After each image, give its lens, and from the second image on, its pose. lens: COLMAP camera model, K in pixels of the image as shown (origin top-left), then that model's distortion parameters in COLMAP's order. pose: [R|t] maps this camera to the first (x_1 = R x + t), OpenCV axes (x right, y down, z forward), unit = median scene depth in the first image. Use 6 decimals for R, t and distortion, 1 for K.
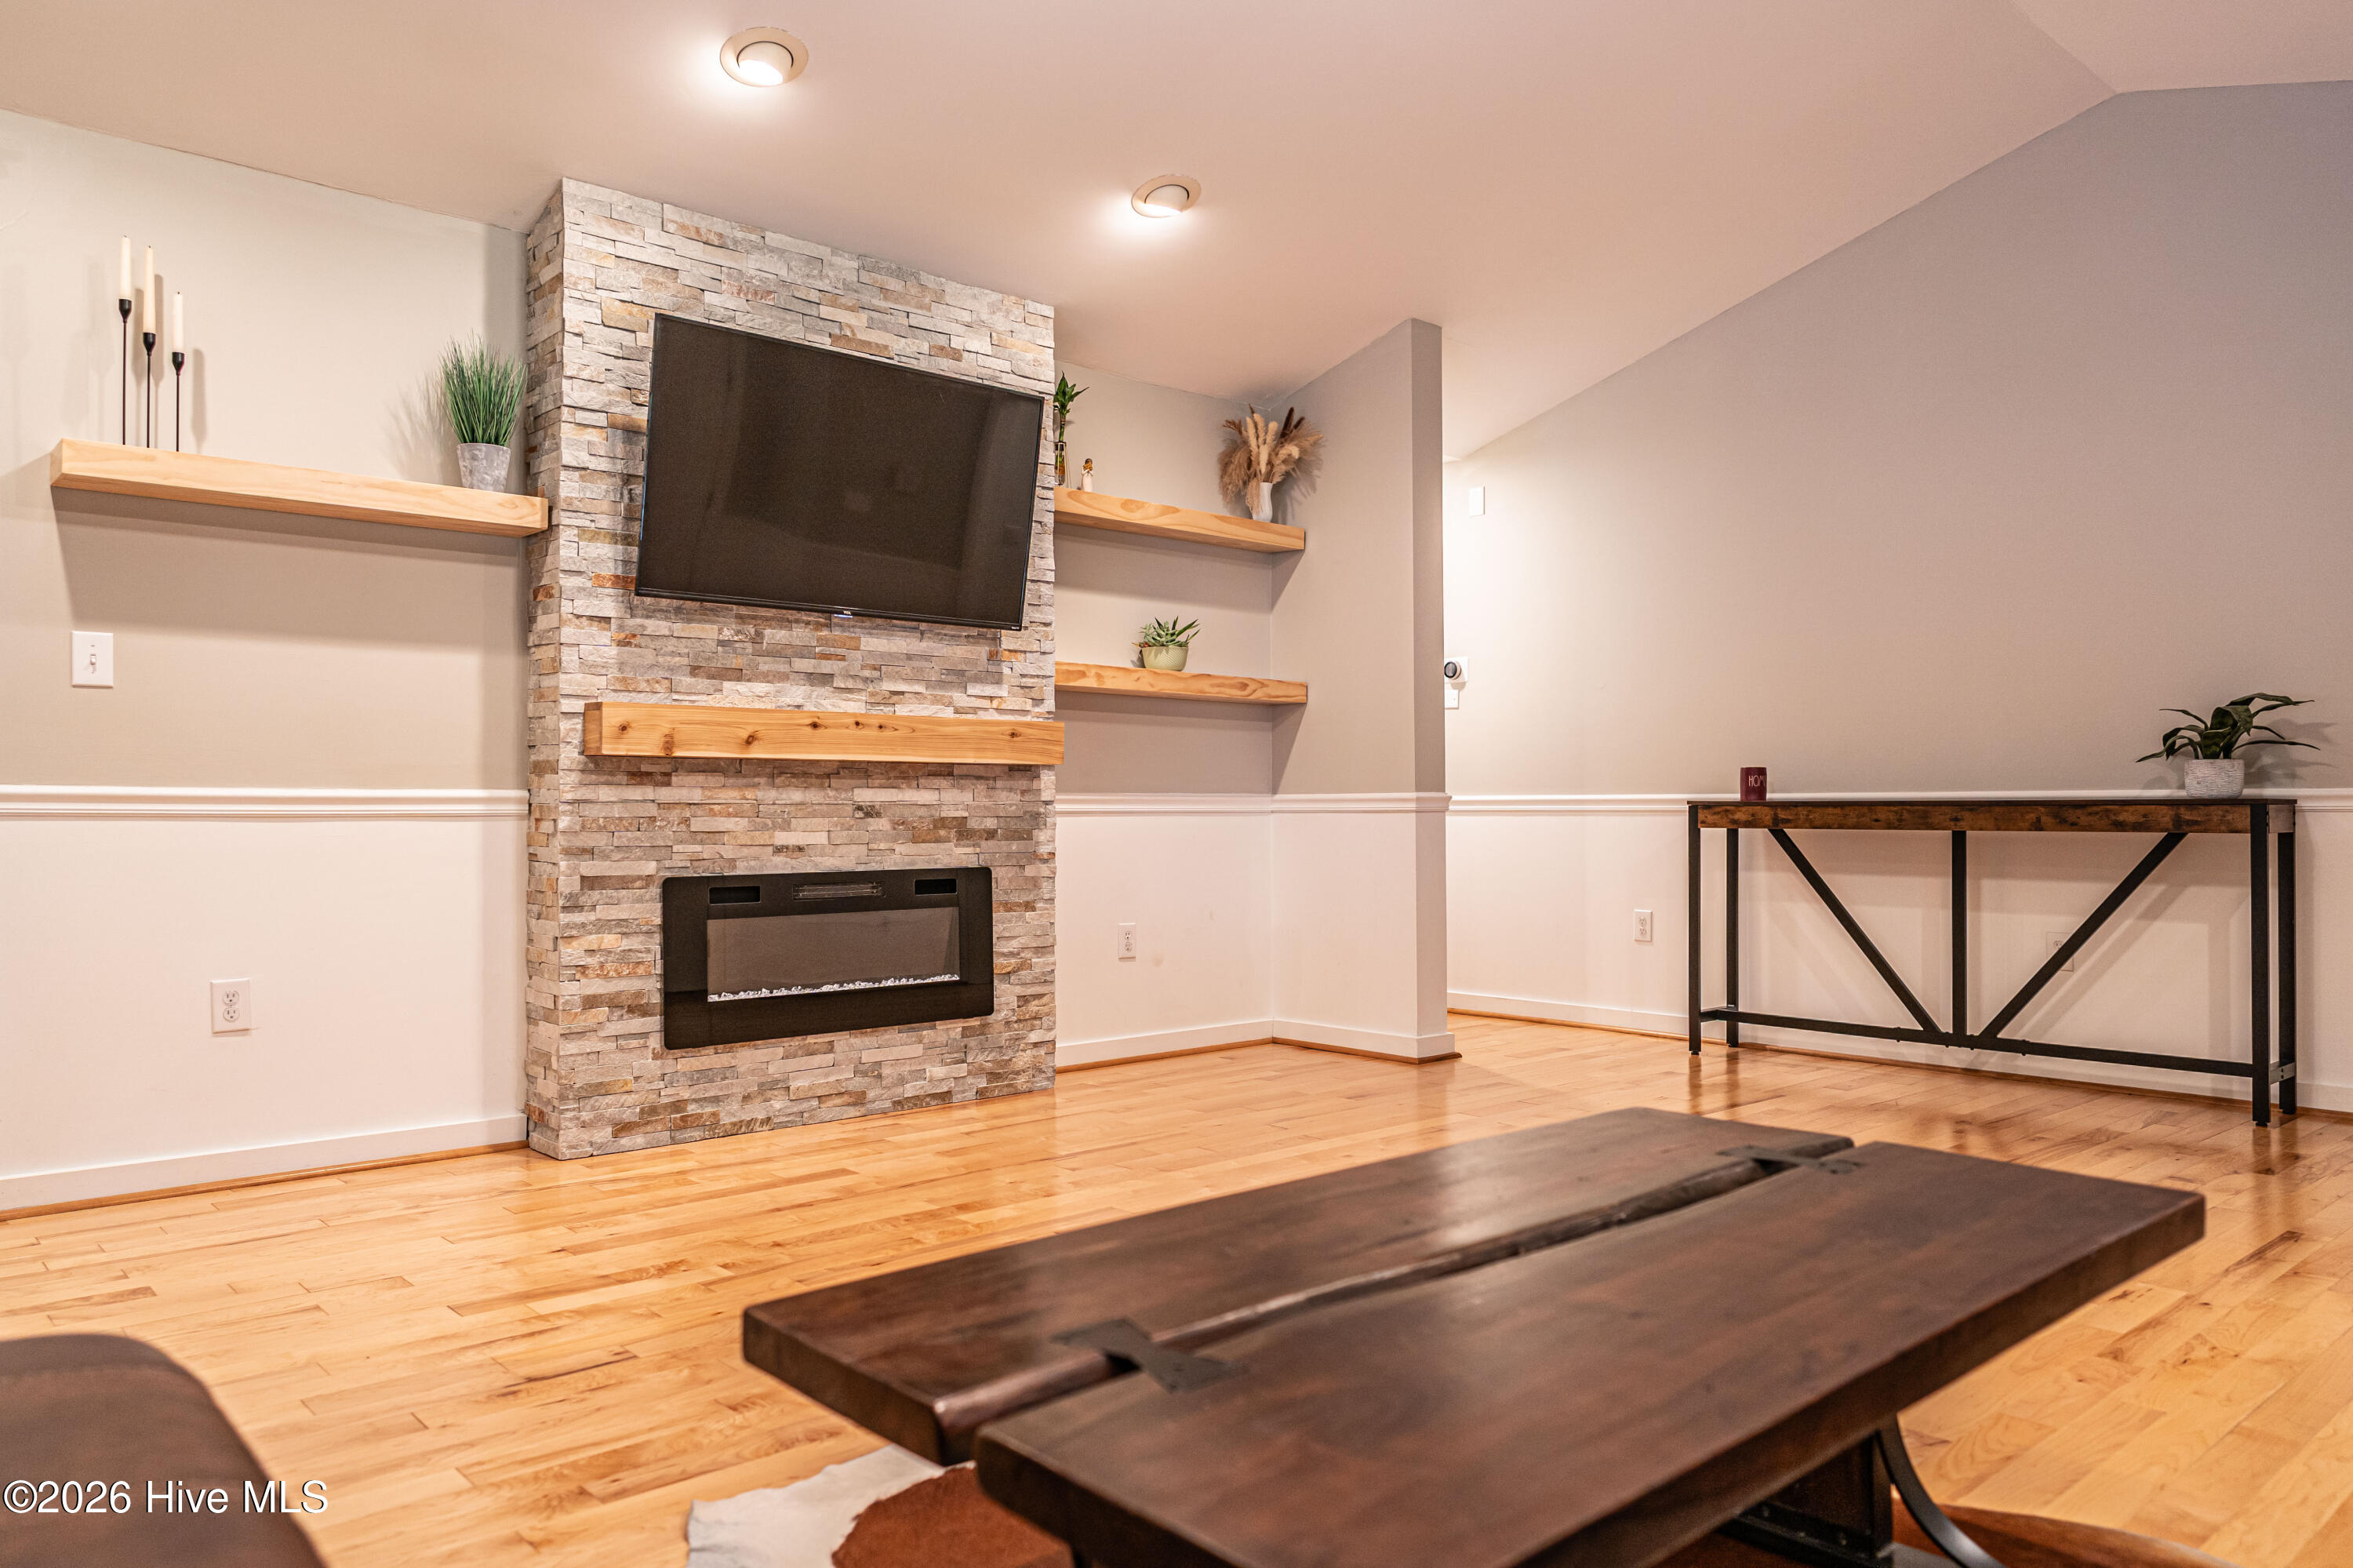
lens RADIAL K [[1562.1, 0, 1184.8], [0, 1562.1, 786.3], [0, 0, 1]] dist [-0.000982, -0.001753]
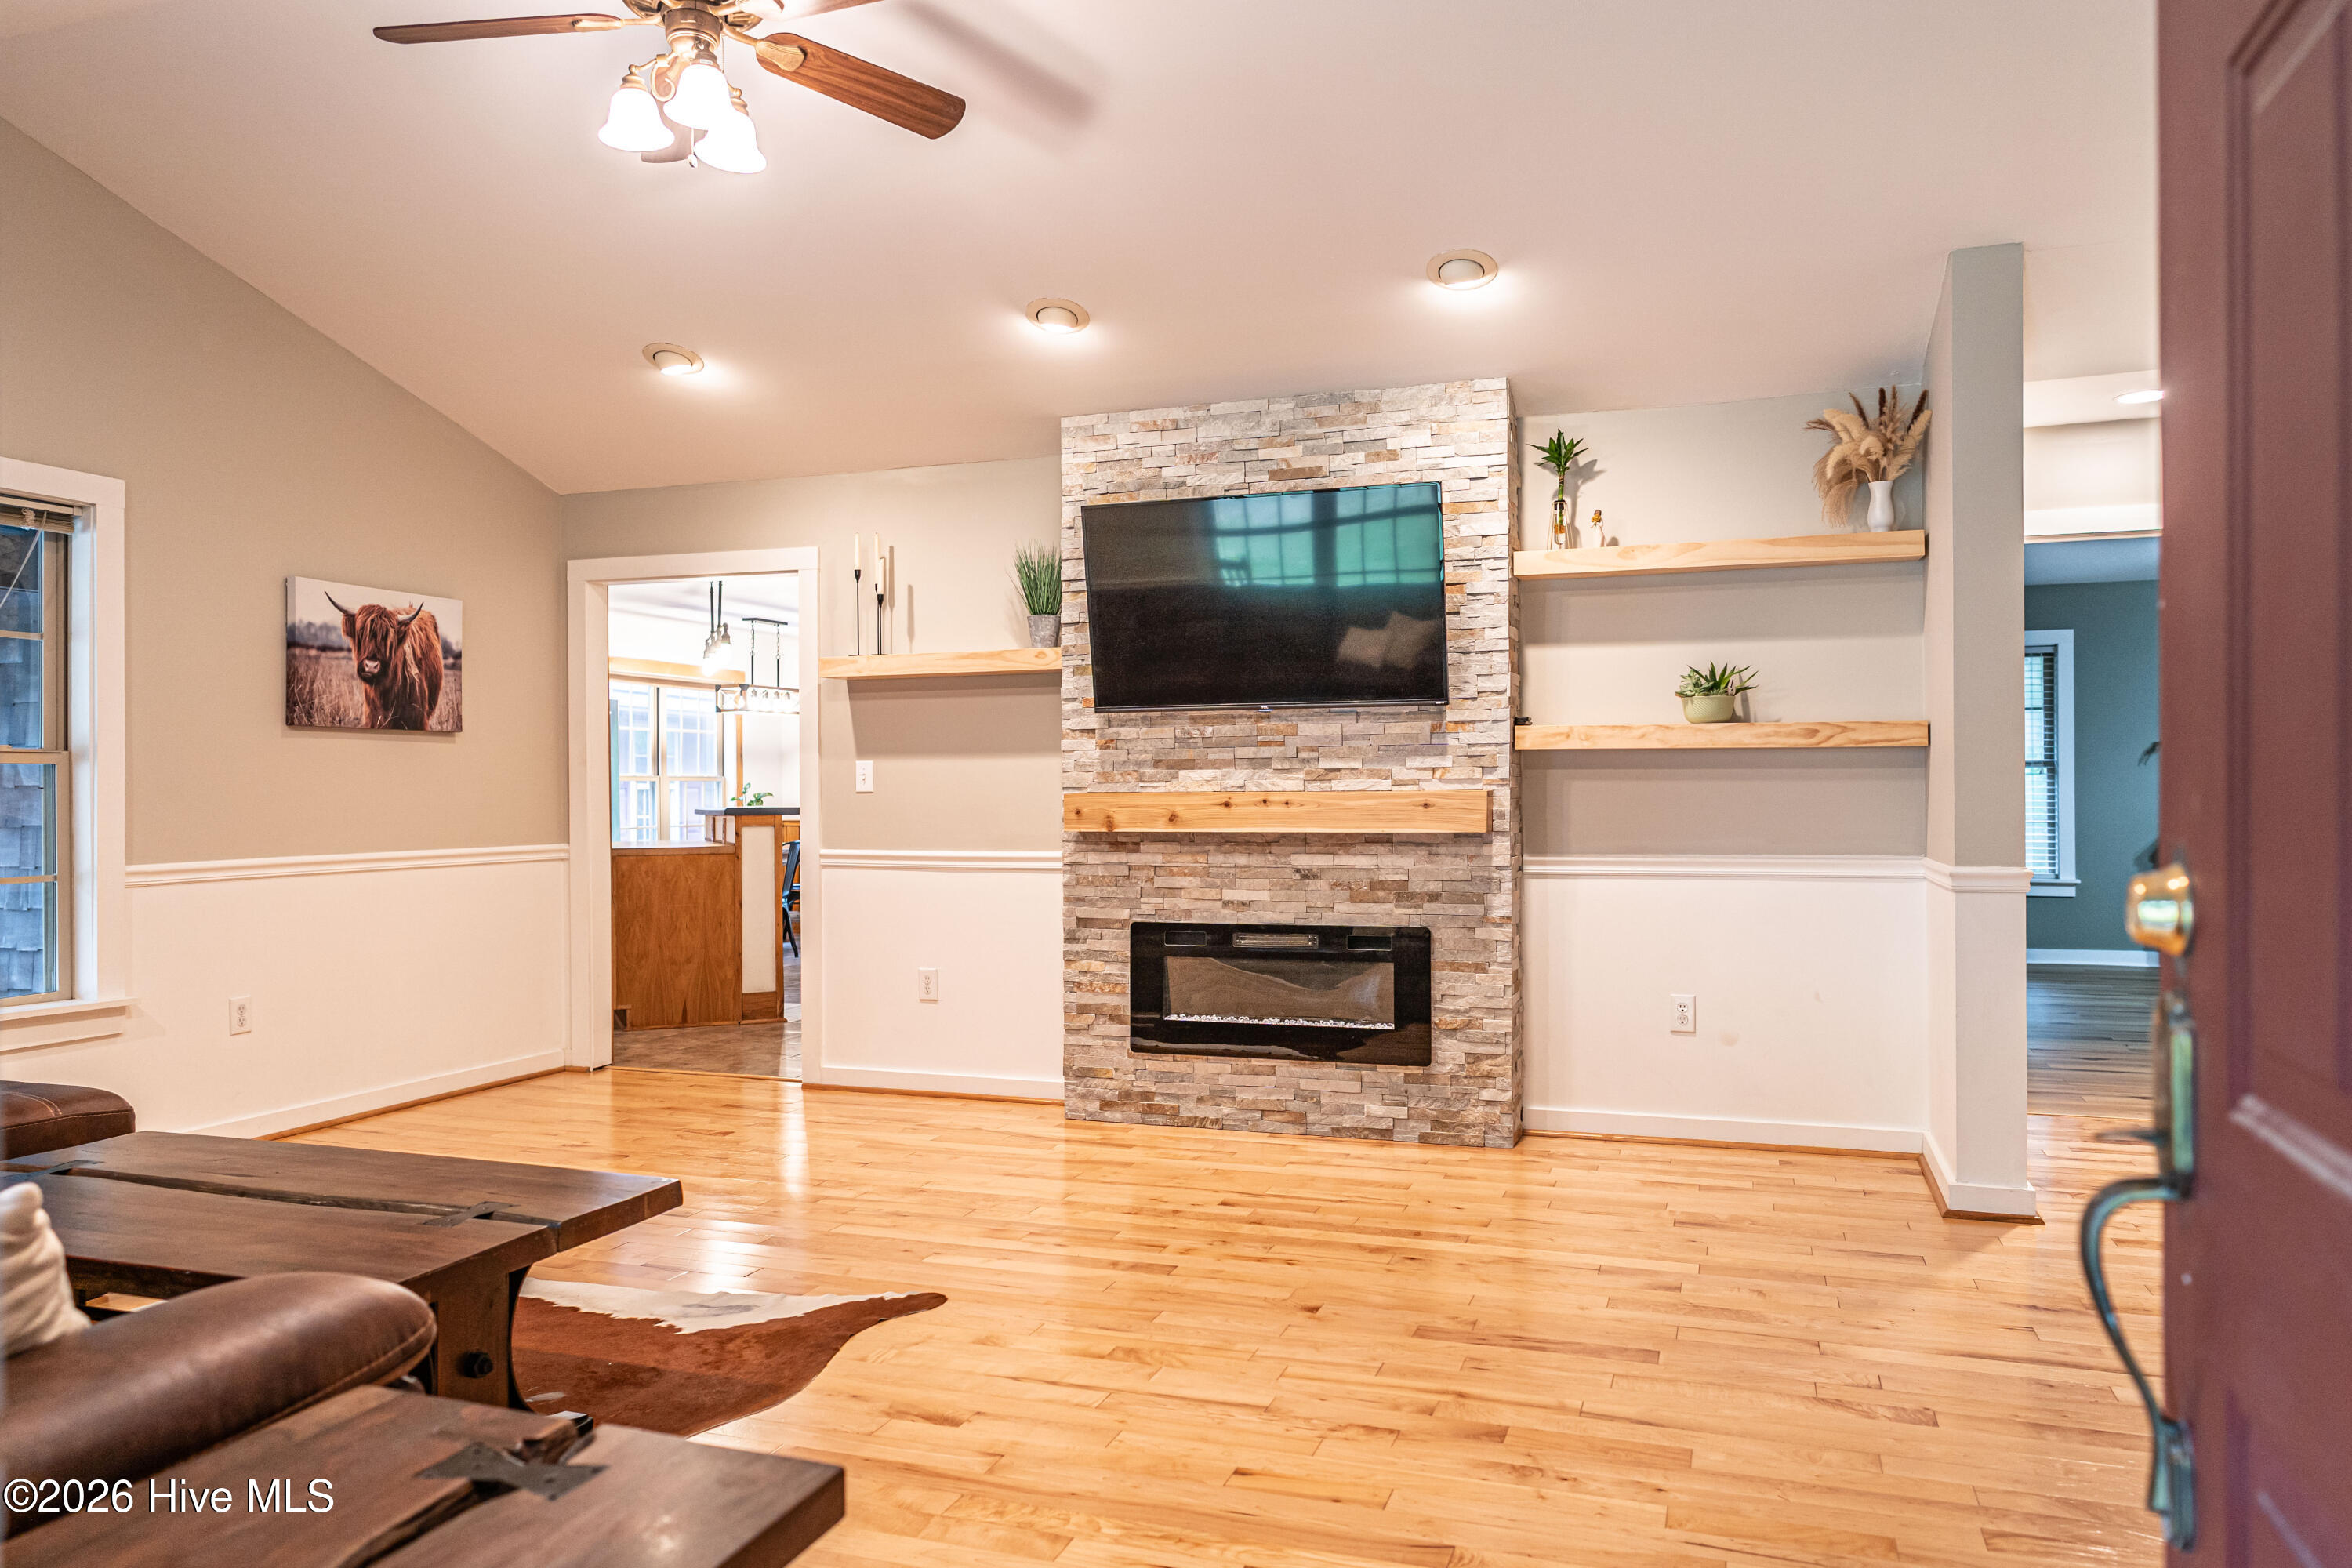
lens RADIAL K [[1582.4, 0, 1201.4], [0, 1582.4, 786.6], [0, 0, 1]] dist [0.000401, 0.003944]
pose [[0.494932, -0.003926, -0.868923, 0.804804], [0.017887, 0.999824, 0.005671, -0.058638], [0.868748, -0.018349, 0.494915, 0.361054]]
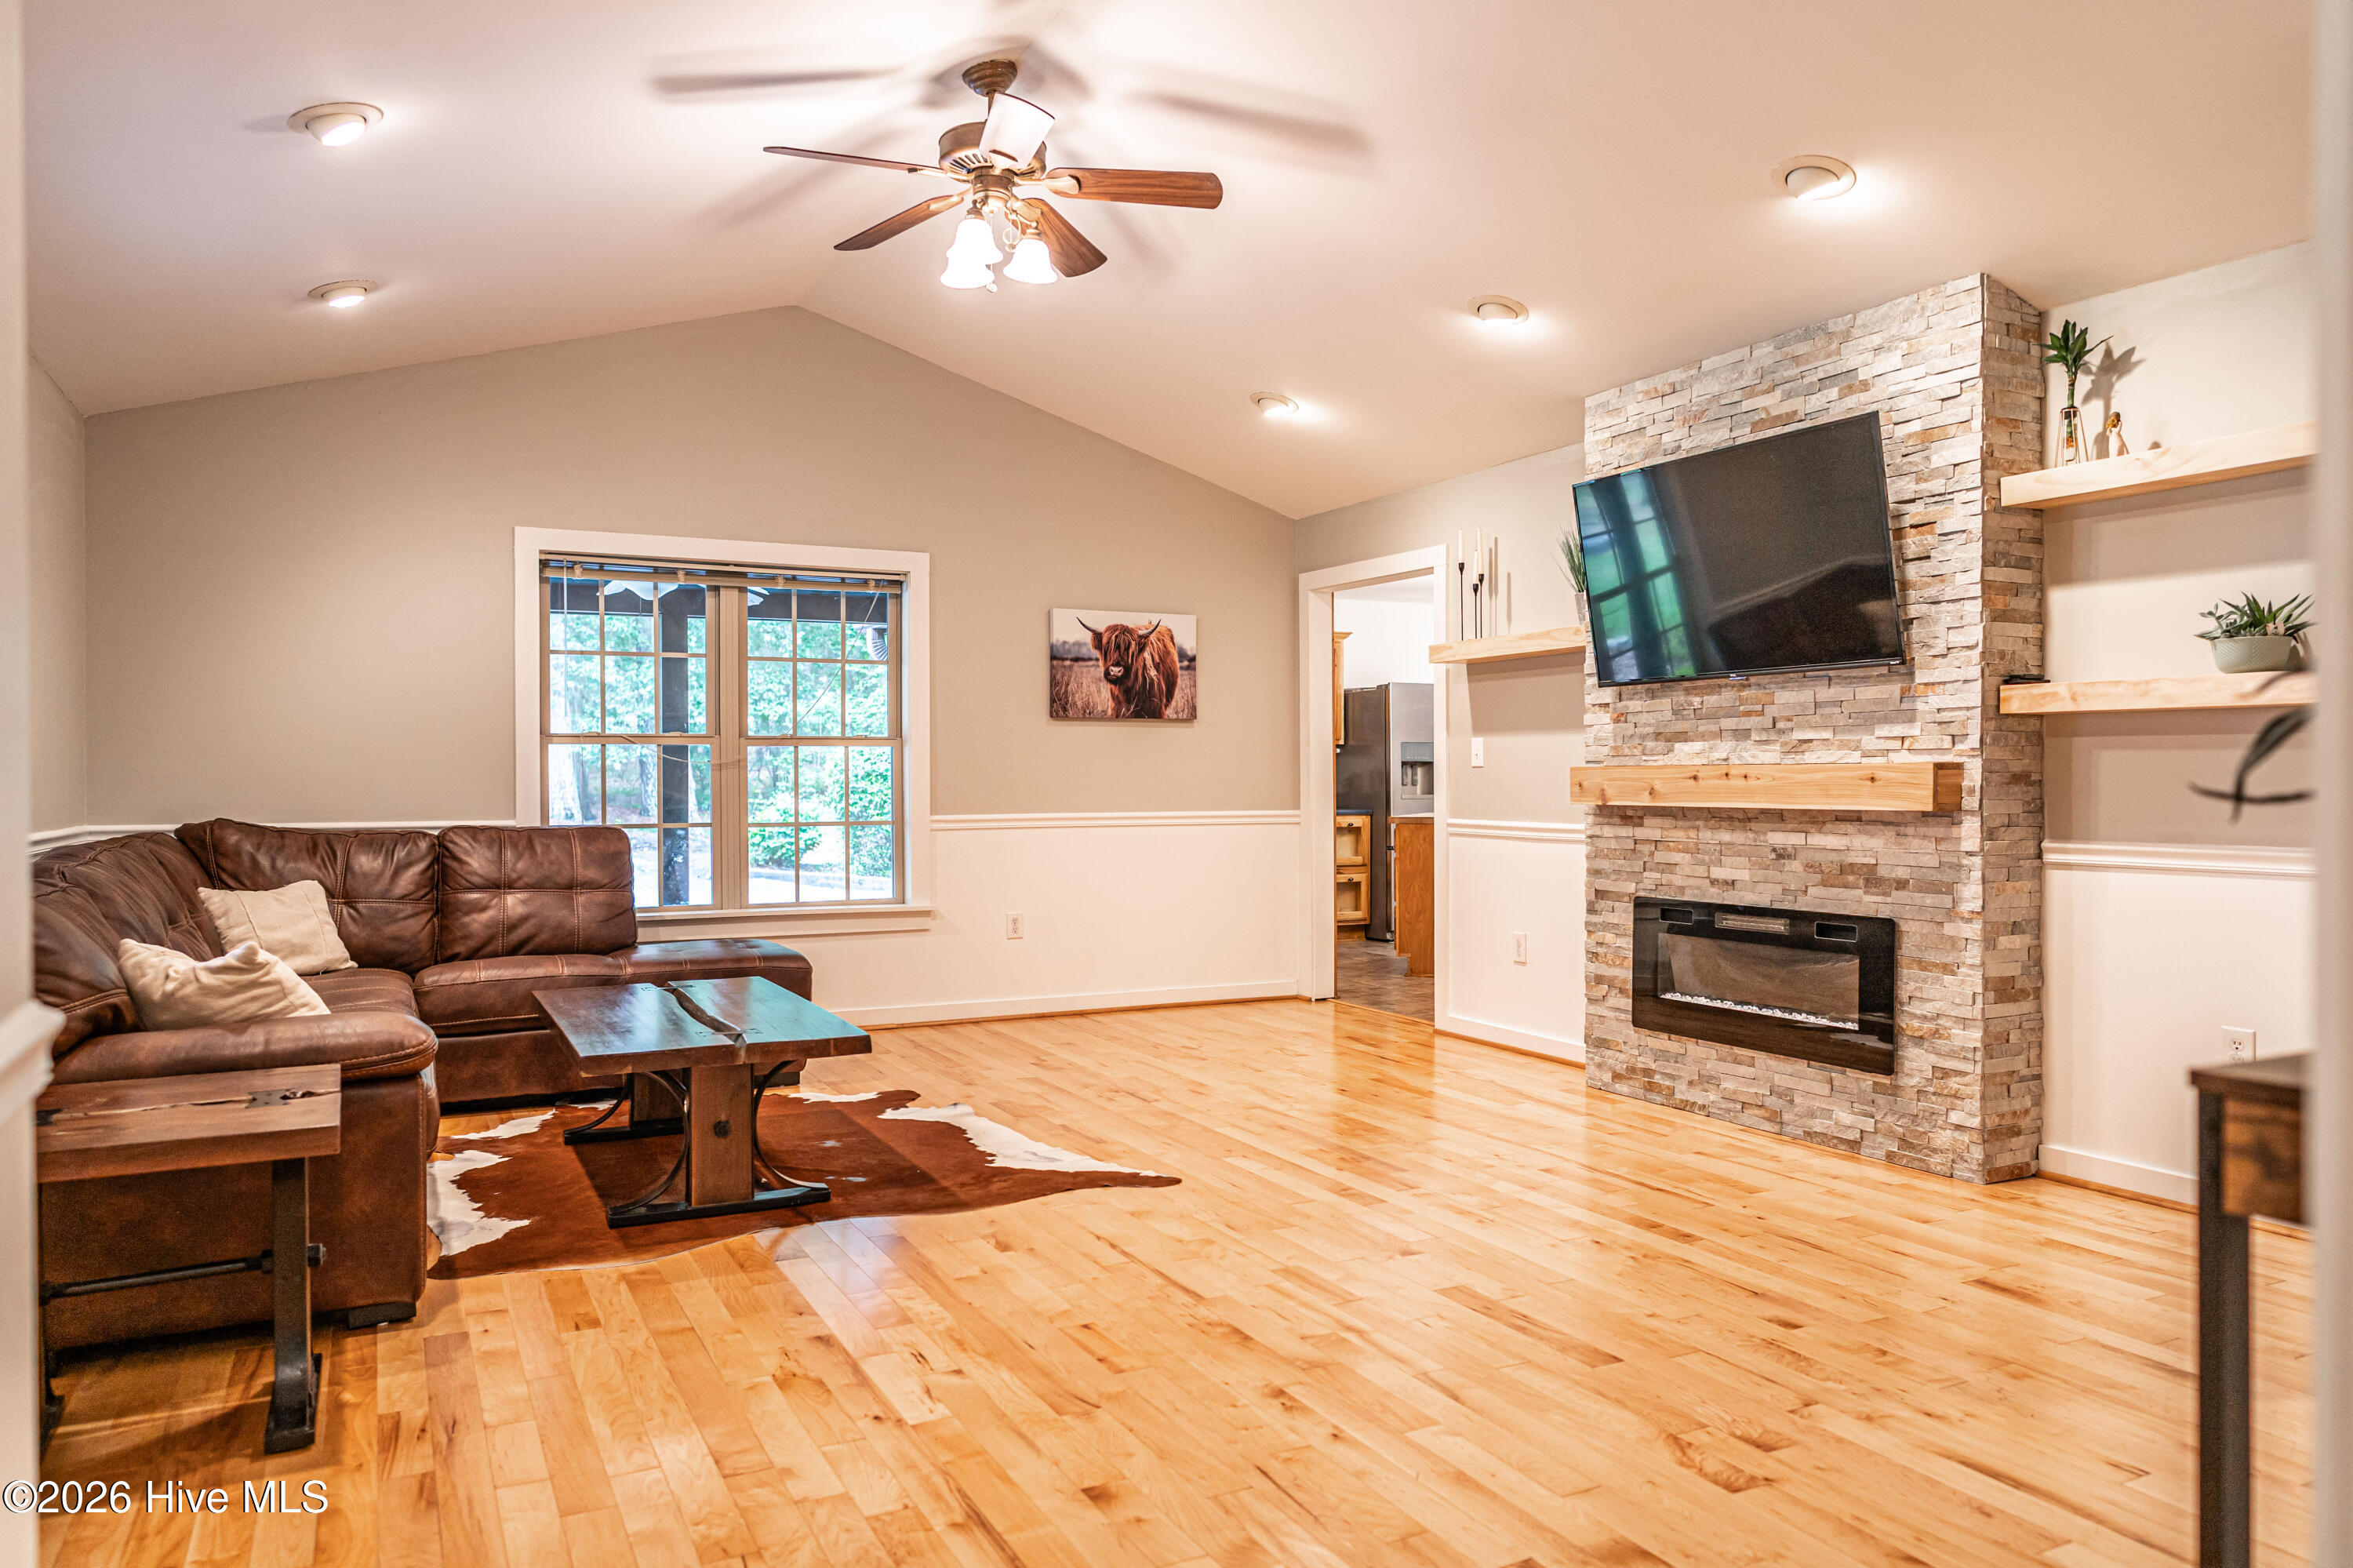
lens RADIAL K [[1583.1, 0, 1201.9], [0, 1583.1, 786.6], [0, 0, 1]] dist [0.000401, 0.003944]
pose [[-0.239045, 0.008514, -0.970971, 0.978986], [0.018017, 0.999828, 0.004331, -0.043145], [0.970841, -0.016459, -0.239158, 0.899168]]
